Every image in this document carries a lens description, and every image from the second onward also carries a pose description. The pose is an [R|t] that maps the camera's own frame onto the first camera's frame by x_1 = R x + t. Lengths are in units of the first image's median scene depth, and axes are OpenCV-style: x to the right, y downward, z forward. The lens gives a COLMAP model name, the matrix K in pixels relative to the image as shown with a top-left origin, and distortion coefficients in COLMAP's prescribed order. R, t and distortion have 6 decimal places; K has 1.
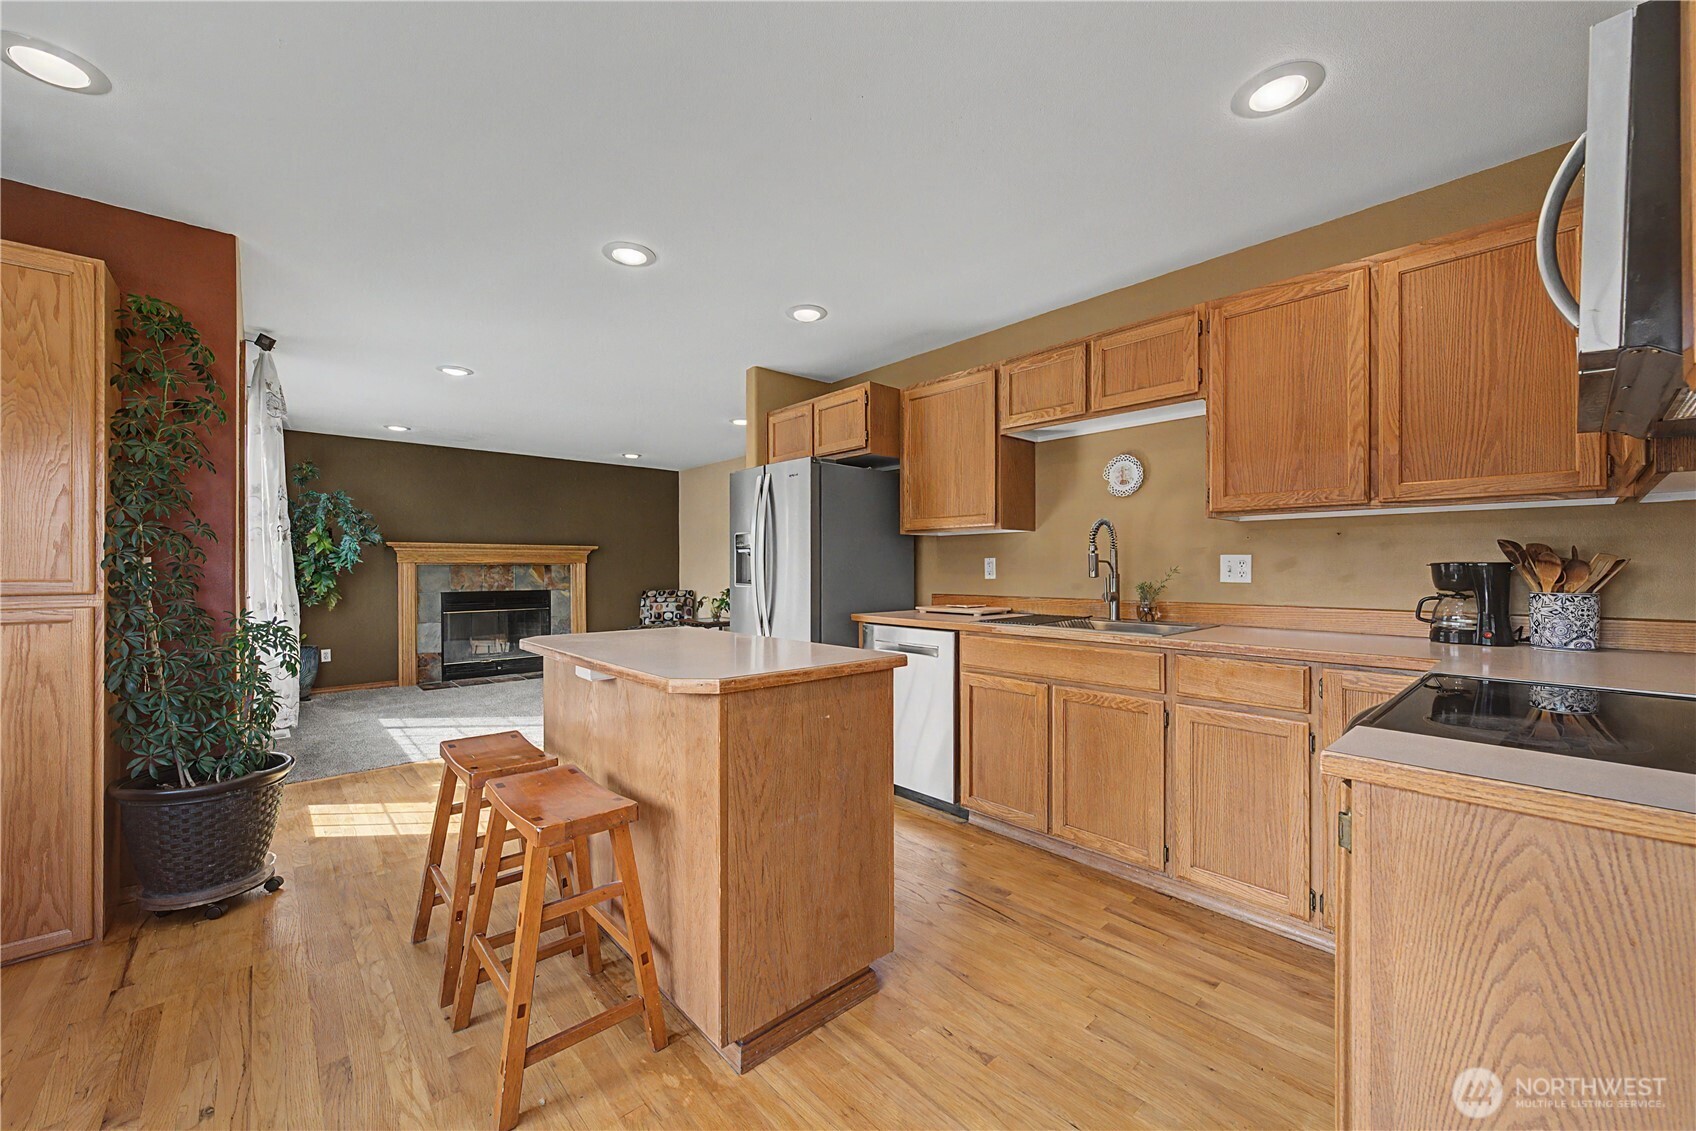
lens RADIAL K [[651.4, 0, 848.6], [0, 651.4, 567.2], [0, 0, 1]] dist [-0.000278, -0.000044]
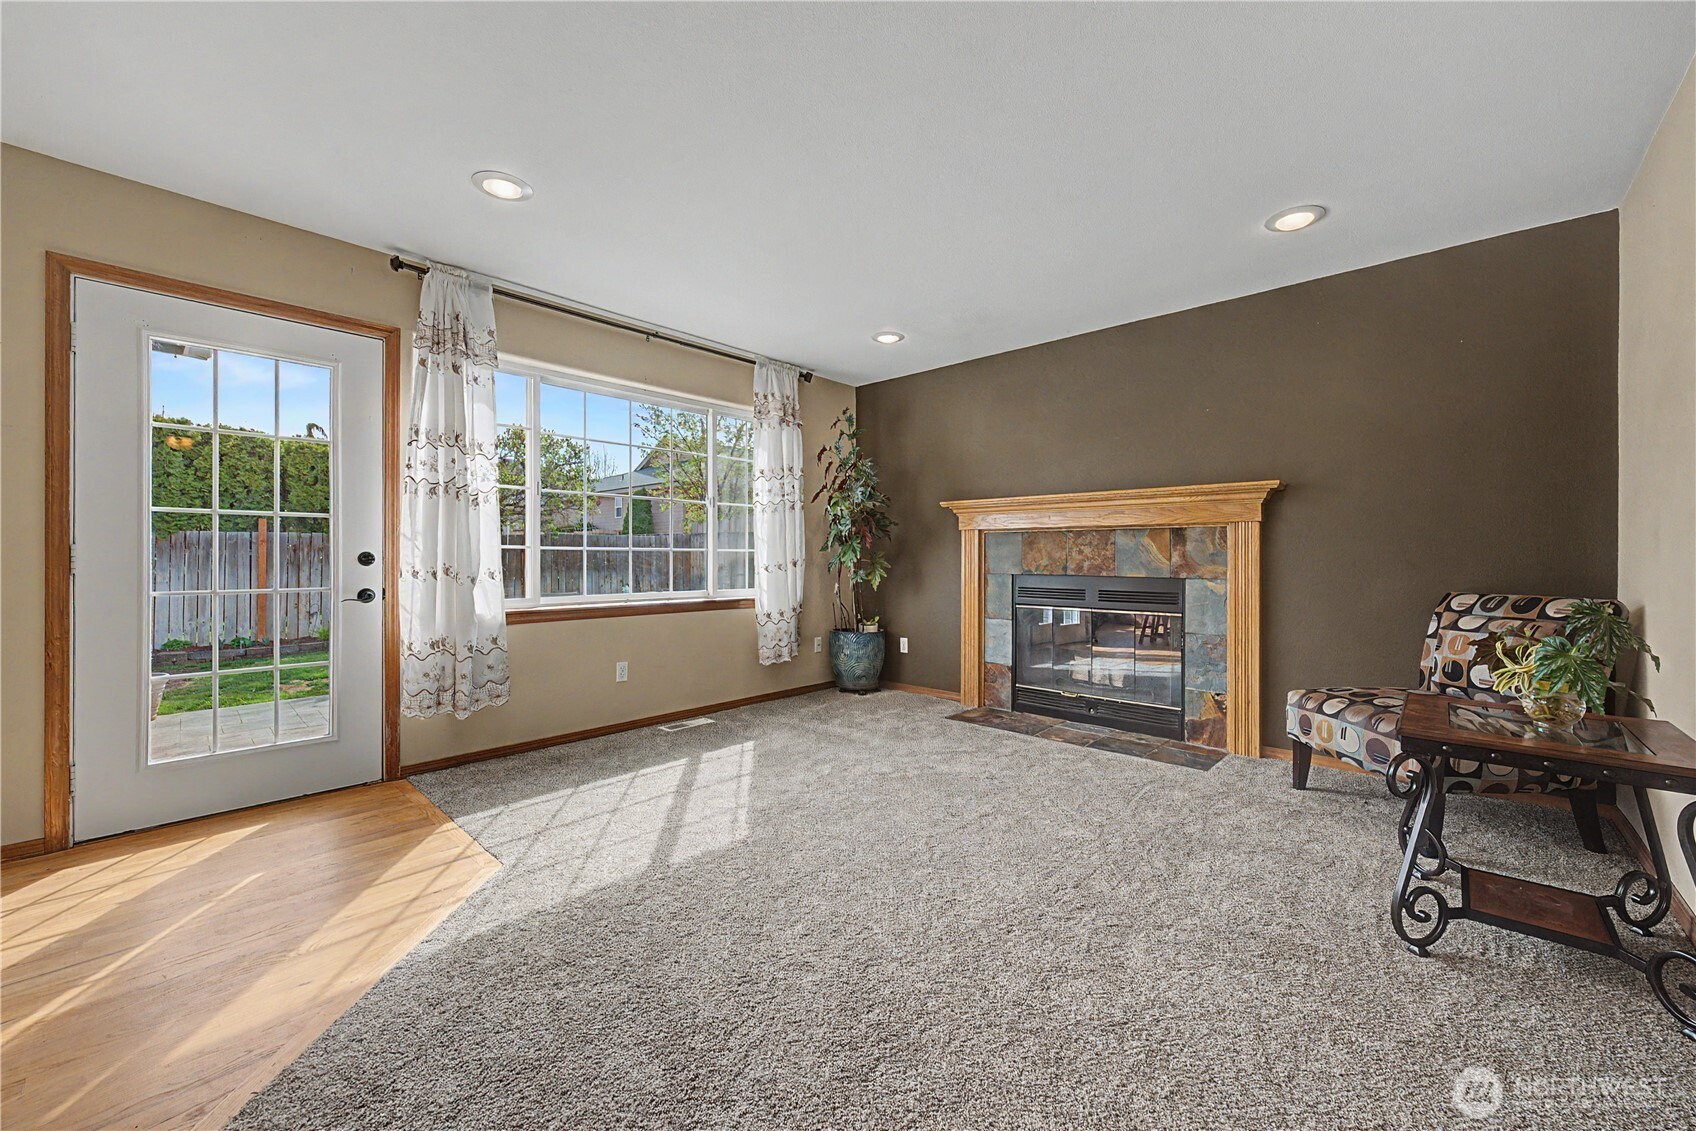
lens RADIAL K [[651.4, 0, 852.3], [0, 651.4, 558.5], [0, 0, 1]] dist [-0.000278, -0.000044]
pose [[0.098713, 0.007328, -0.995089, 0.009301], [-0.002155, 0.999972, 0.007150, 0.017615], [0.995114, 0.001438, 0.098726, 0.737691]]
